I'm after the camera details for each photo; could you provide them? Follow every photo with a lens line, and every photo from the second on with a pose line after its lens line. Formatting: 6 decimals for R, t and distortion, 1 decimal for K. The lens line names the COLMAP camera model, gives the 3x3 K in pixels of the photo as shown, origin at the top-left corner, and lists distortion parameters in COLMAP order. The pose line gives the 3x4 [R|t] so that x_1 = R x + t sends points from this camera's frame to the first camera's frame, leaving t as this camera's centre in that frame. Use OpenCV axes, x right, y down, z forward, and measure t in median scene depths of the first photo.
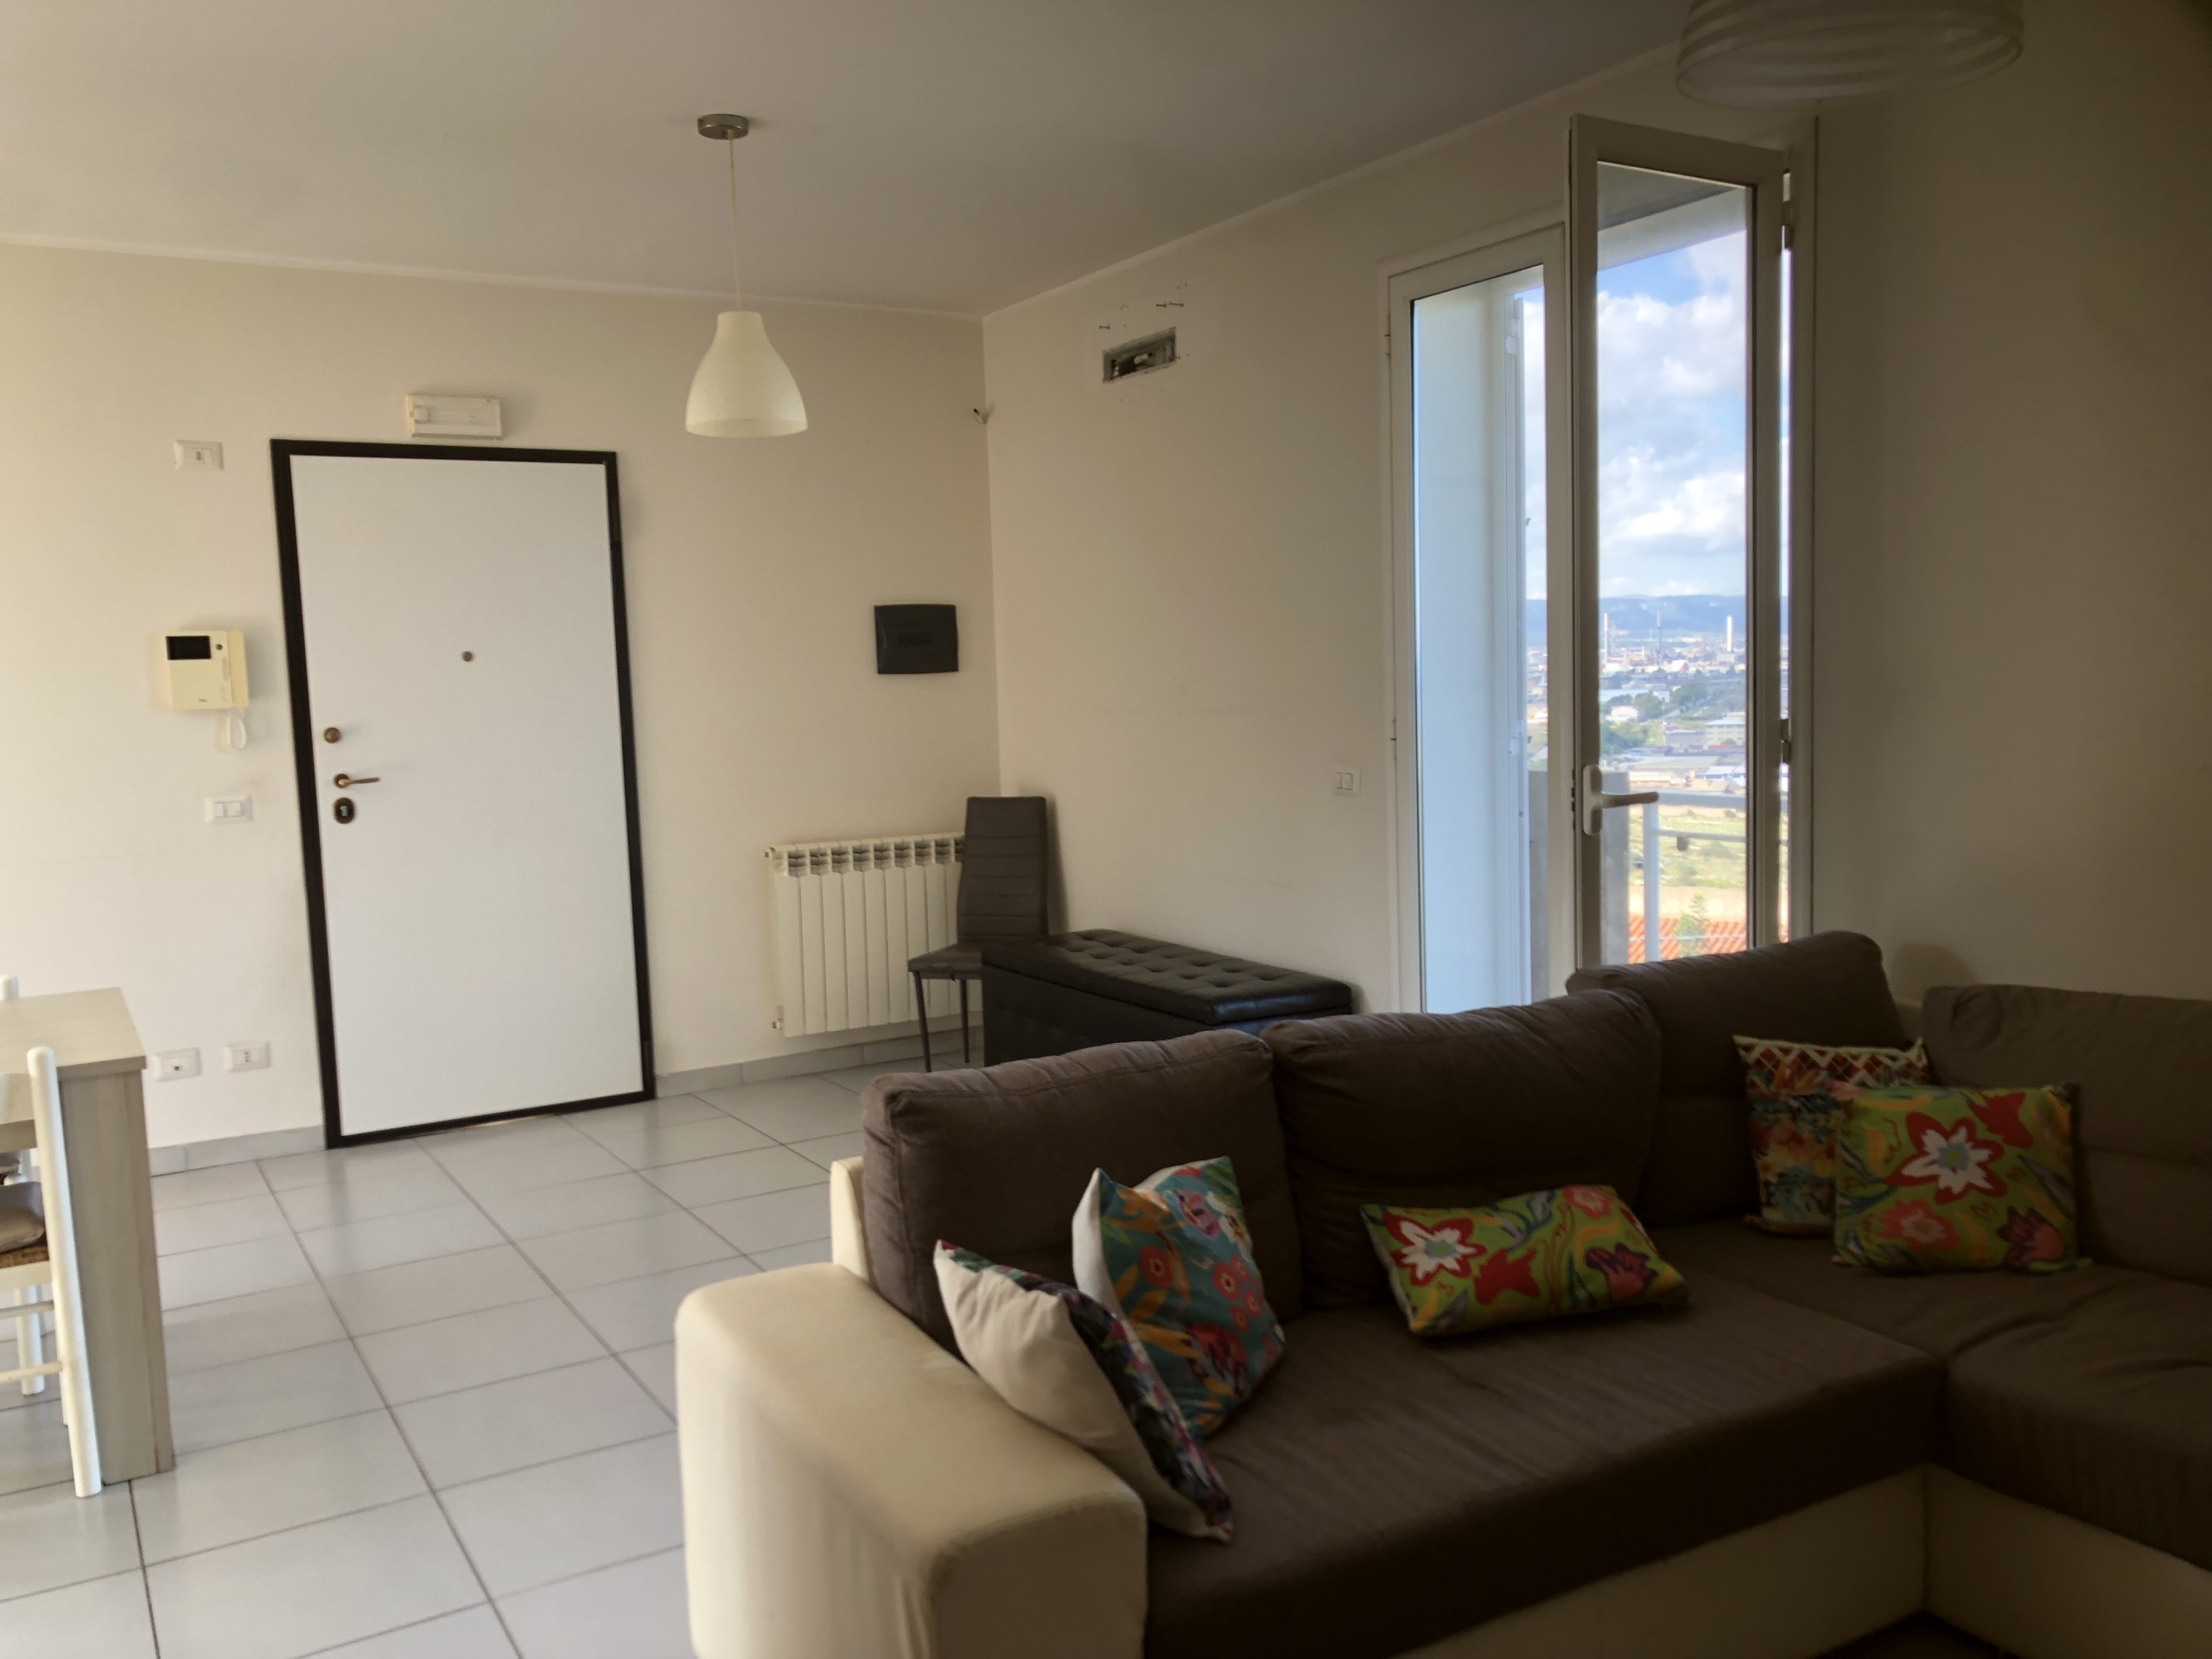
lens RADIAL K [[1812.9, 0, 1100.1], [0, 1812.9, 835.0], [0, 0, 1]] dist [0.024956, 0.002456]
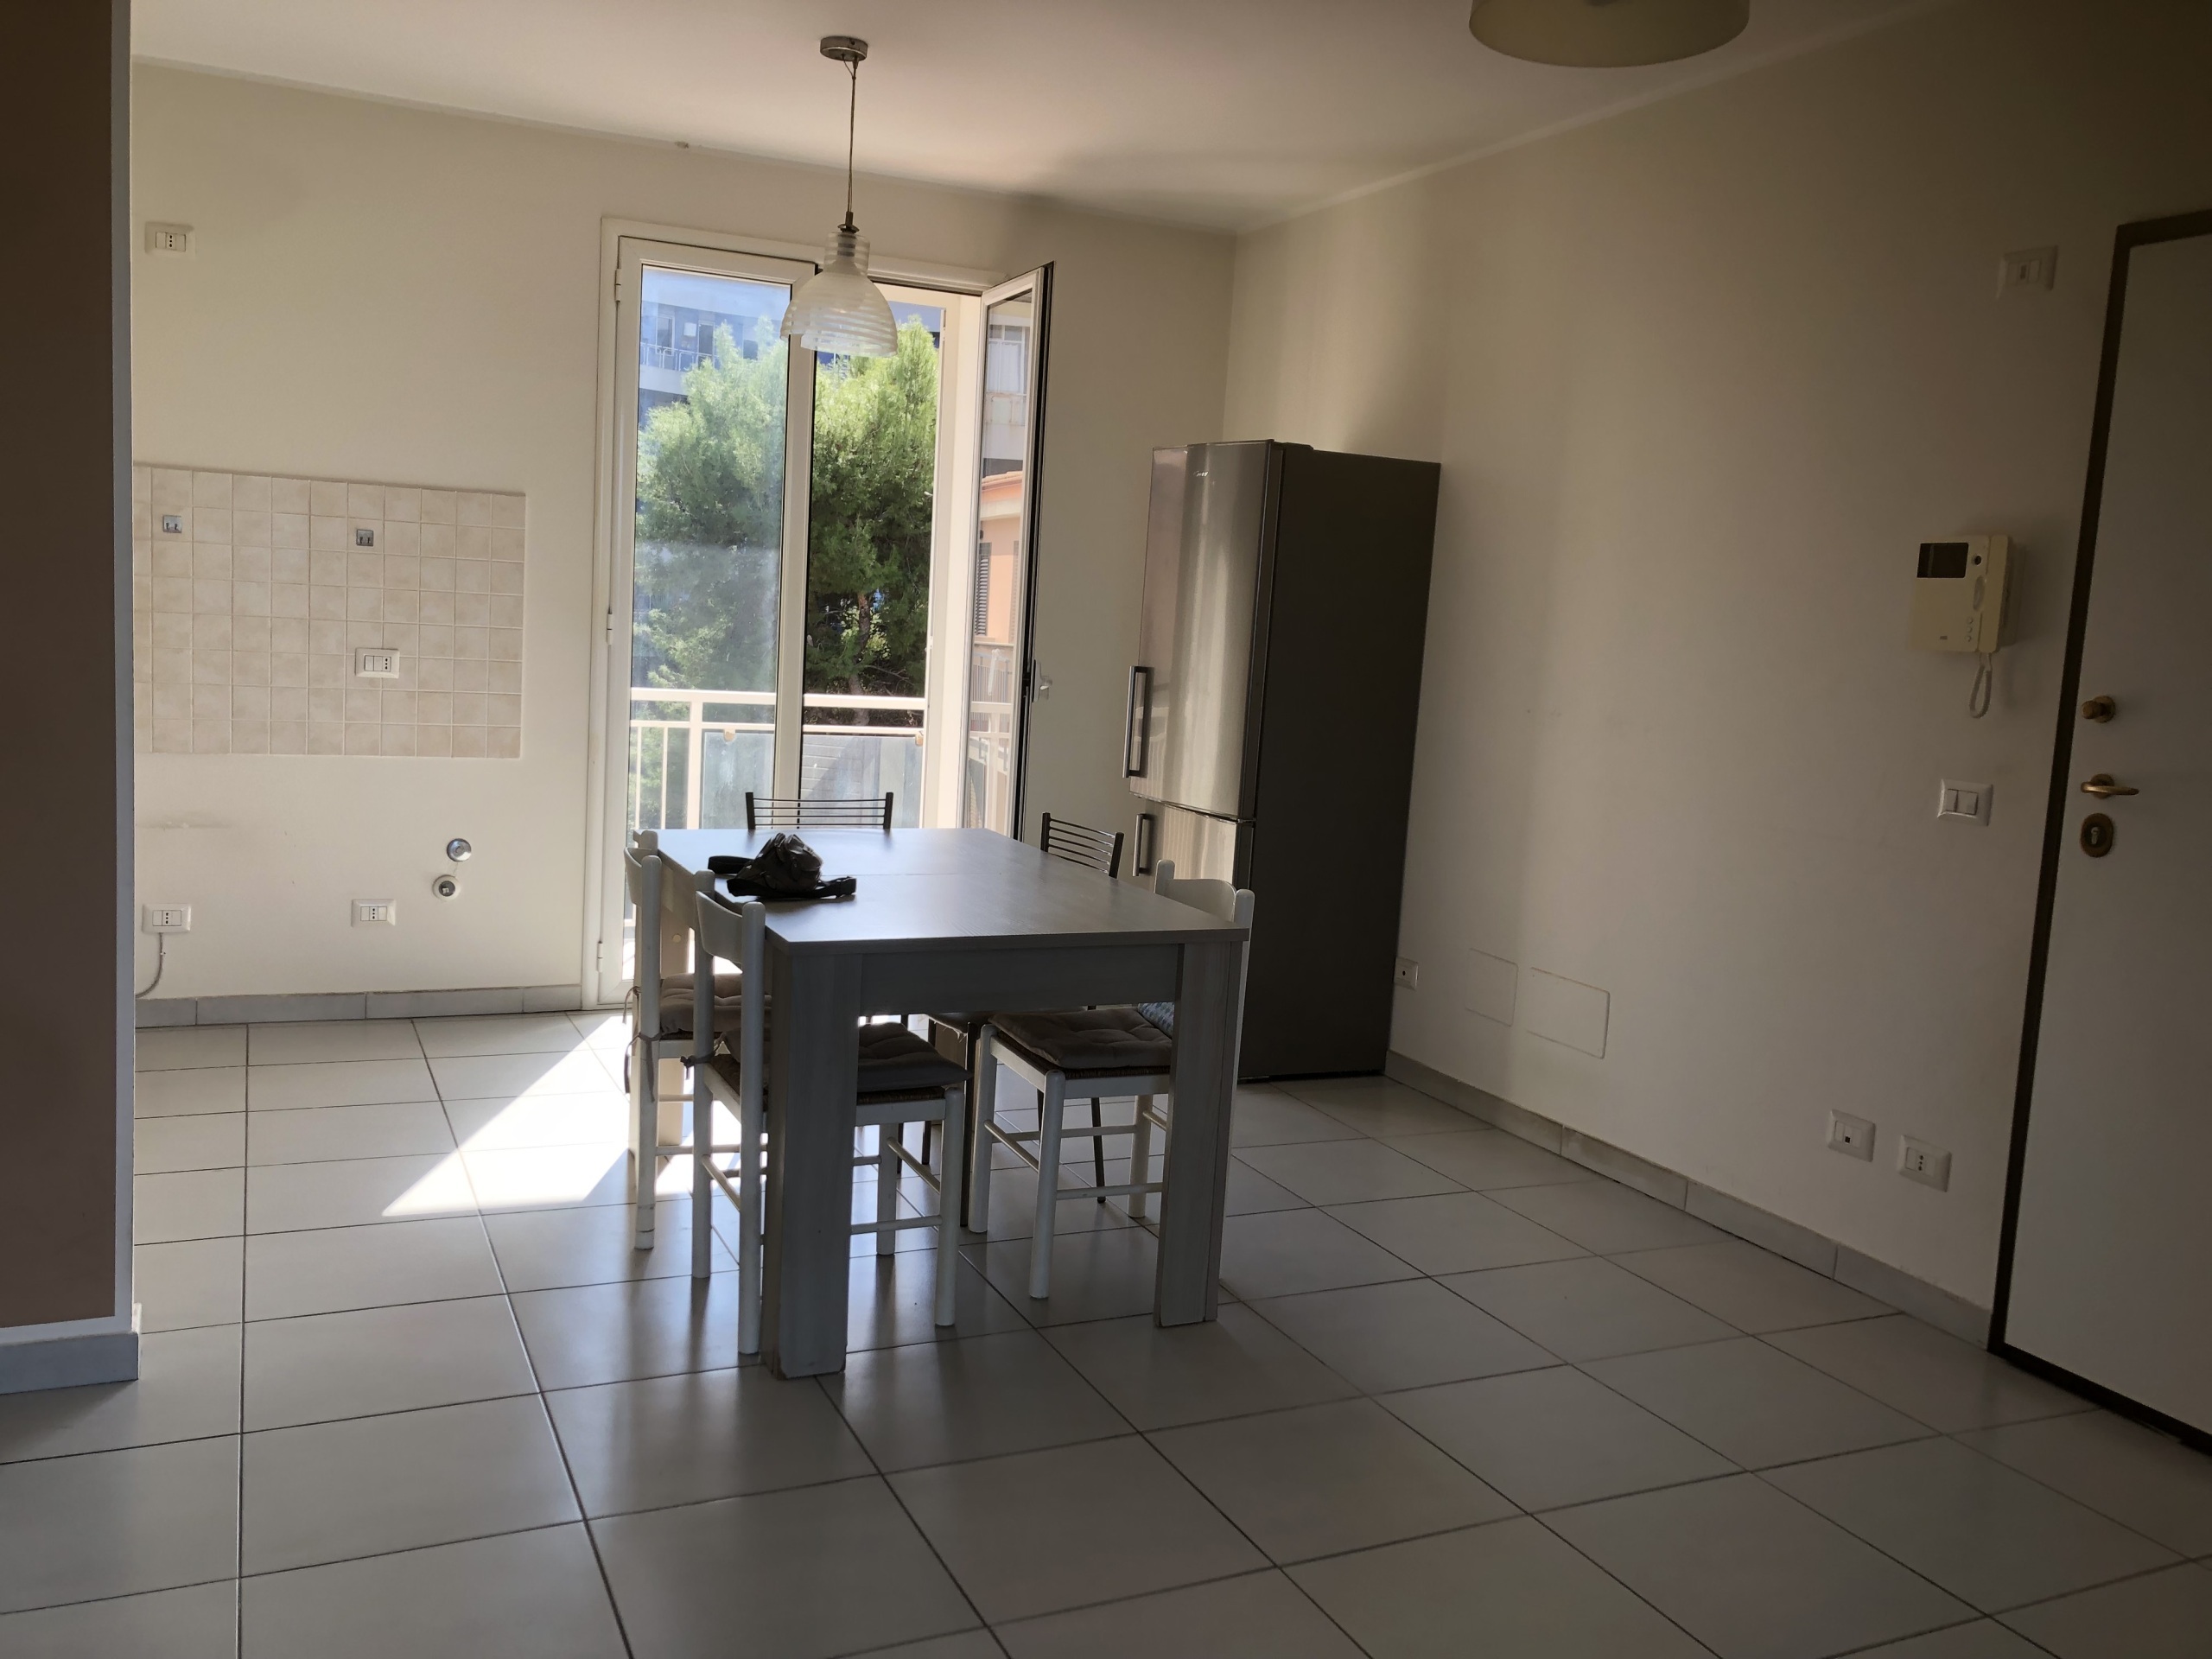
lens RADIAL K [[1788.6, 0, 1139.7], [0, 1788.6, 818.3], [0, 0, 1]] dist [-0.000337, 0.000988]
pose [[-0.107572, 0.136719, -0.984752, 0.202198], [-0.146189, 0.977558, 0.151689, -0.062403], [0.983391, 0.160277, -0.085171, 0.737762]]
